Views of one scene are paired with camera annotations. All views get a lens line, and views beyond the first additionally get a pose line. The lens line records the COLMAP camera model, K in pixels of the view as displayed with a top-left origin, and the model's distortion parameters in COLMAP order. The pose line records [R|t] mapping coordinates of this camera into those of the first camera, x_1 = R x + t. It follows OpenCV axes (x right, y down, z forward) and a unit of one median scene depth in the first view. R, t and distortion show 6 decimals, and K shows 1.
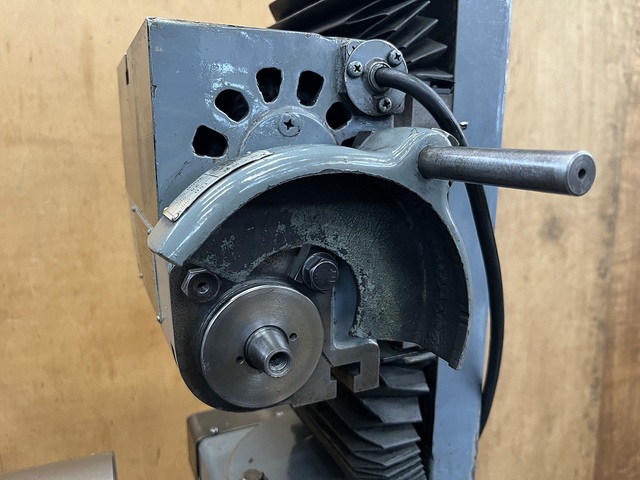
lens RADIAL K [[493.0, 0, 321.6], [0, 493.0, 234.1], [0, 0, 1]] dist [0.045228, -0.085809]
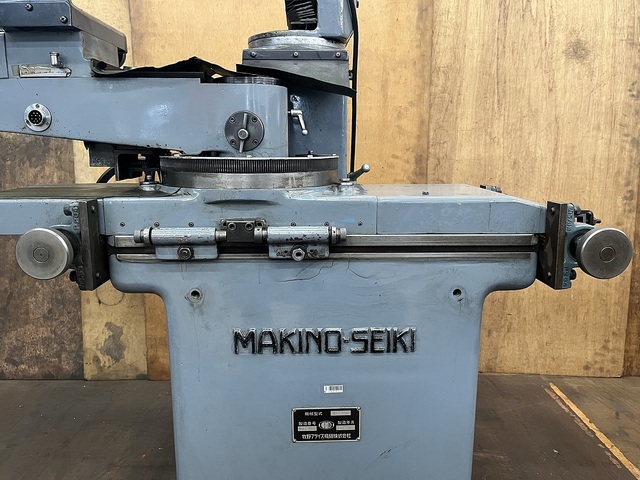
lens RADIAL K [[493.0, 0, 326.2], [0, 493.0, 241.3], [0, 0, 1]] dist [0.045228, -0.085809]
pose [[0.916233, 0.068756, -0.394702, 0.445092], [-0.073089, 0.997317, 0.004067, 0.546765], [0.393923, 0.025122, 0.918800, -0.396873]]
